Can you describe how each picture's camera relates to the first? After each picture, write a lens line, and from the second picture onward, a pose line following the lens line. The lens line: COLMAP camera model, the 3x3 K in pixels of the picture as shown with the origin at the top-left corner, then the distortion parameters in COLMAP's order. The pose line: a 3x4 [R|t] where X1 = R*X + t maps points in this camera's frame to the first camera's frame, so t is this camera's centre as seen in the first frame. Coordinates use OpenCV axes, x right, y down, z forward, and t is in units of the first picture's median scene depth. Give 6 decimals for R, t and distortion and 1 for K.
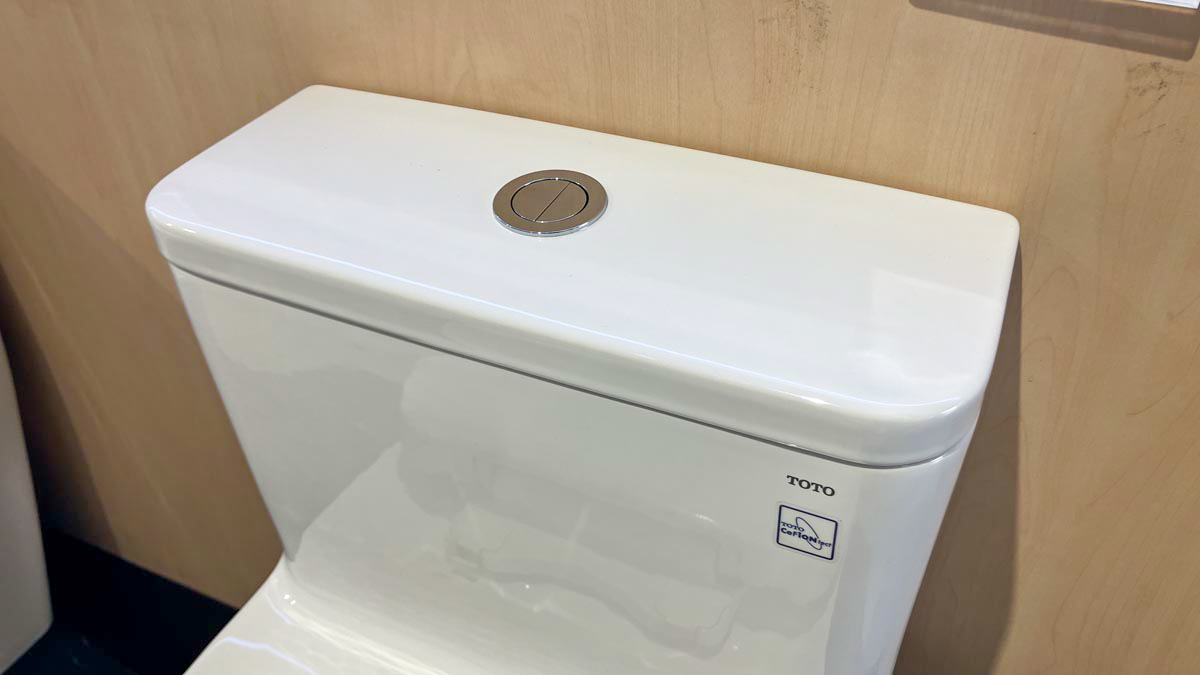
lens RADIAL K [[976.0, 0, 600.0], [0, 976.0, 337.5], [0, 0, 1]] dist [-0.000159, 0.006291]
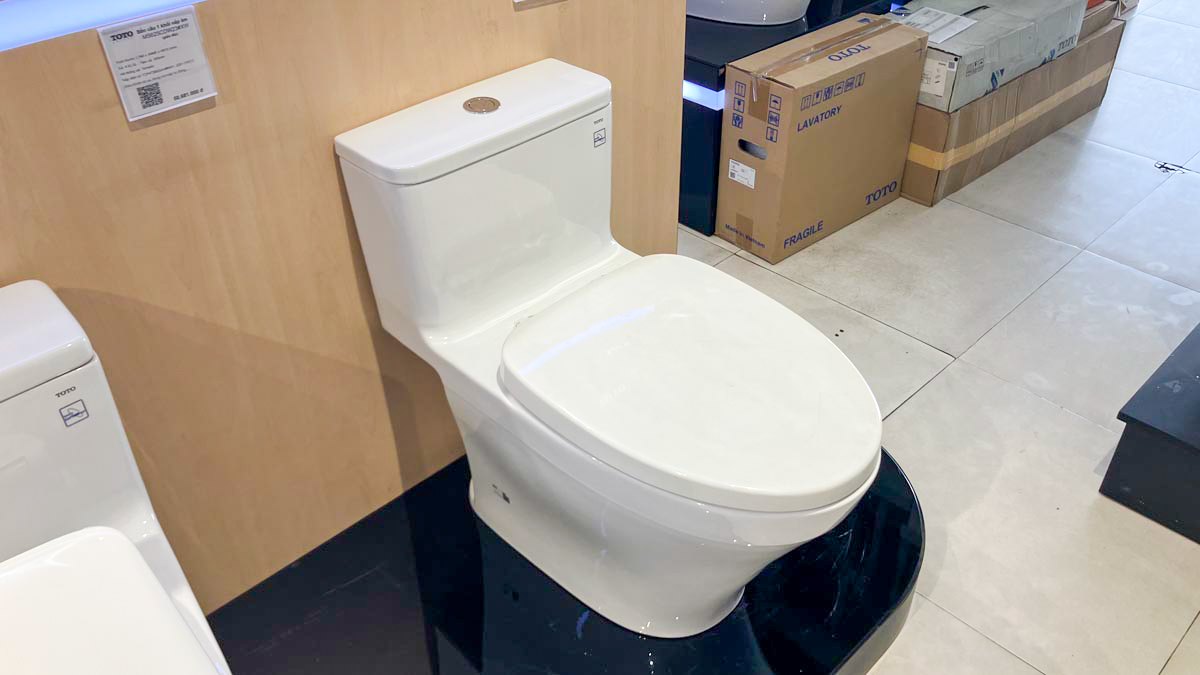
lens RADIAL K [[978.9, 0, 598.3], [0, 978.9, 320.7], [0, 0, 1]] dist [0.003689, 0.007356]
pose [[0.358010, -0.525845, 0.771567, -2.842700], [0.593562, 0.766053, 0.246672, -0.178273], [-0.720772, 0.369662, 0.586376, -0.869029]]
